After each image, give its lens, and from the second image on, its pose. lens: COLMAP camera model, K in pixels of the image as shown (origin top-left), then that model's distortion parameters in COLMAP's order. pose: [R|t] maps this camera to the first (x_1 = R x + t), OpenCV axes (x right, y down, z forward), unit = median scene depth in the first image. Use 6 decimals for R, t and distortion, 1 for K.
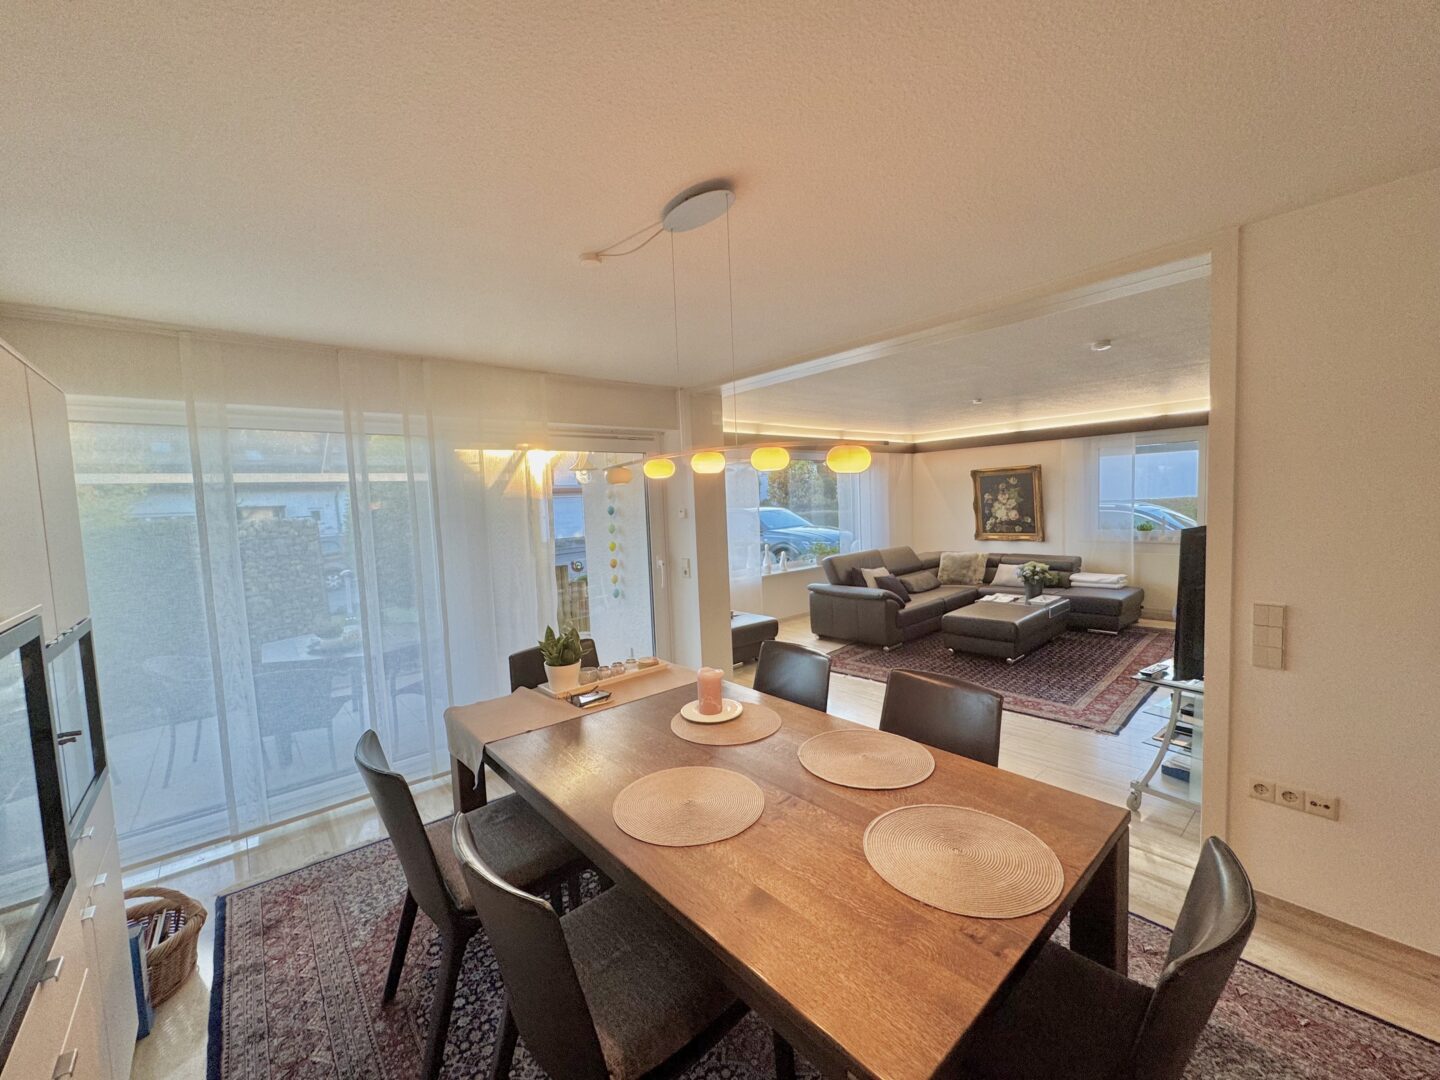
lens RADIAL K [[575.1, 0, 720.0], [0, 575.1, 540.0], [0, 0, 1]] dist [-0.000352, -0.000015]
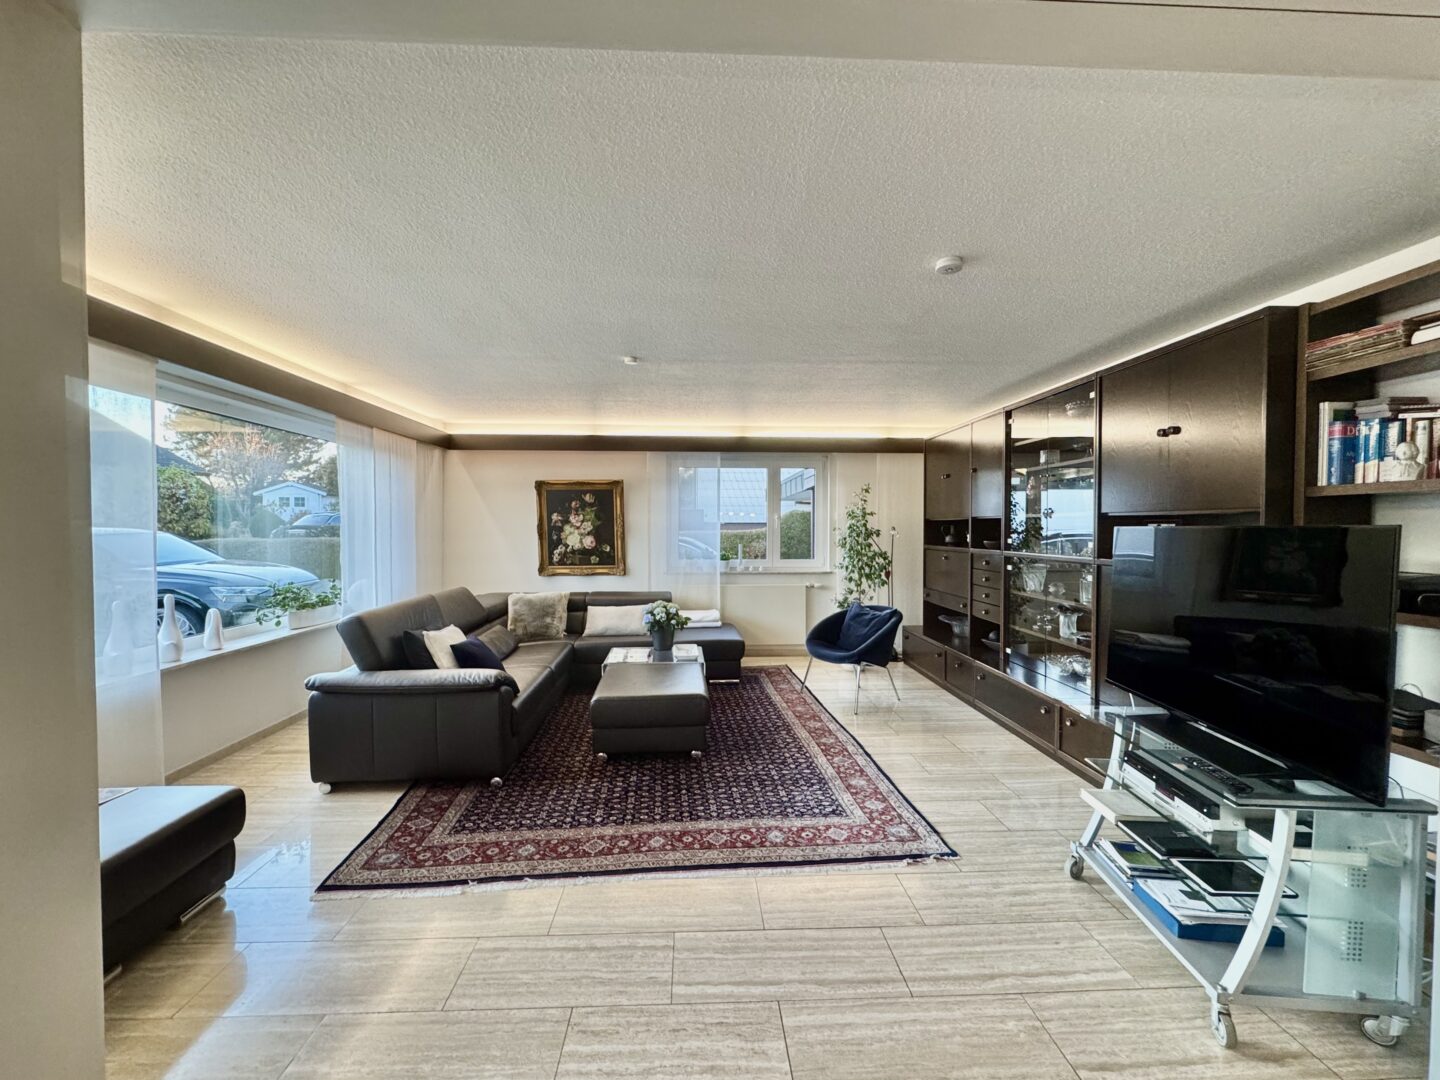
lens RADIAL K [[598.1, 0, 720.0], [0, 598.1, 540.0], [0, 0, 1]] dist [-0.001501, -0.000039]
pose [[0.622634, 0.024667, 0.782124, -0.014754], [0.027785, 0.998176, -0.053600, 0.002513], [-0.782020, 0.055105, 0.620813, 0.403261]]
